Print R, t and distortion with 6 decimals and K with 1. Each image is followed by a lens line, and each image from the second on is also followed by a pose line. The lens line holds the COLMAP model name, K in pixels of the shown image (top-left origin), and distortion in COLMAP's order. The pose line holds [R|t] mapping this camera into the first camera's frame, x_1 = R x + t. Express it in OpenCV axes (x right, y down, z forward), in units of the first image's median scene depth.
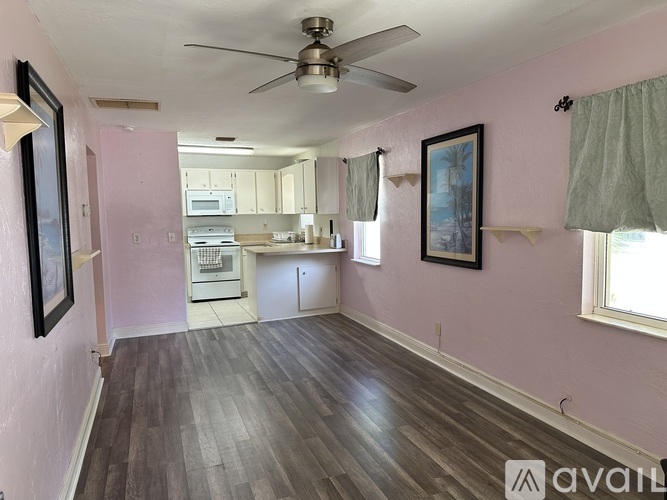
lens RADIAL K [[459.4, 0, 334.3], [0, 459.4, 250.7], [0, 0, 1]] dist [0.053428, -0.001752]
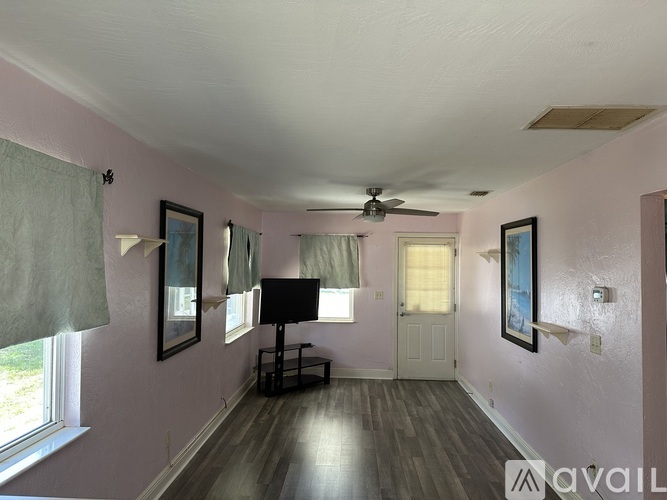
lens RADIAL K [[459.4, 0, 333.5], [0, 459.4, 251.9], [0, 0, 1]] dist [0.053428, -0.001752]
pose [[-0.913012, 0.023216, 0.407271, -0.437666], [0.044188, 0.998133, 0.042162, -0.205158], [-0.405532, 0.056491, -0.912333, 1.873782]]
